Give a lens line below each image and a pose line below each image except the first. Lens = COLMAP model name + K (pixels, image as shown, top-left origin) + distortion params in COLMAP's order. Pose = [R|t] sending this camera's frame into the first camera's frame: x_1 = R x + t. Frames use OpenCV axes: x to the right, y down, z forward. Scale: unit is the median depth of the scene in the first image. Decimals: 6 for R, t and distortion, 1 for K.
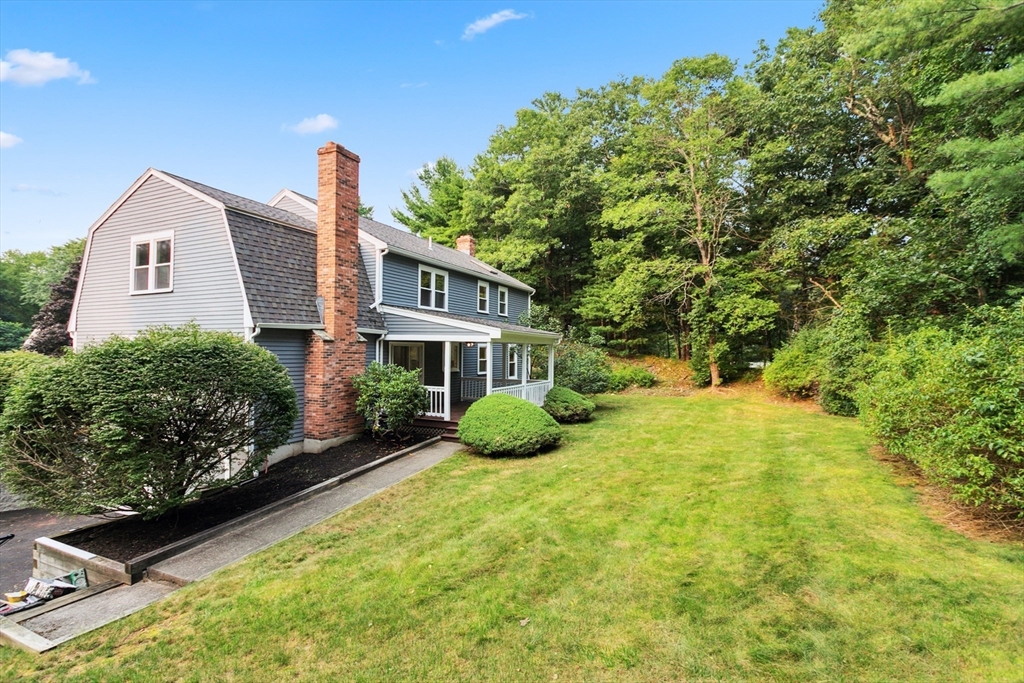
lens RADIAL K [[484.5, 0, 504.0], [0, 484.5, 341.2], [0, 0, 1]] dist [0.002662, 0.004150]
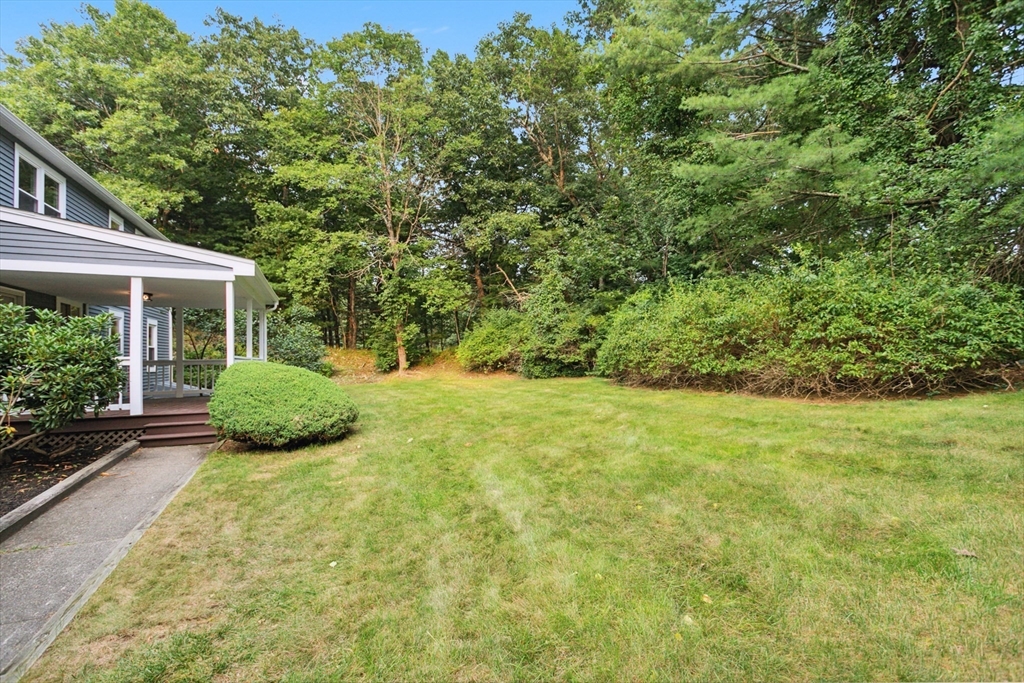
lens RADIAL K [[484.5, 0, 512.6], [0, 484.5, 341.7], [0, 0, 1]] dist [0.002662, 0.004150]
pose [[0.690036, 0.000586, 0.723775, -0.148830], [0.010286, 0.999891, -0.010616, 0.057448], [-0.723702, 0.014770, 0.689954, 0.183108]]
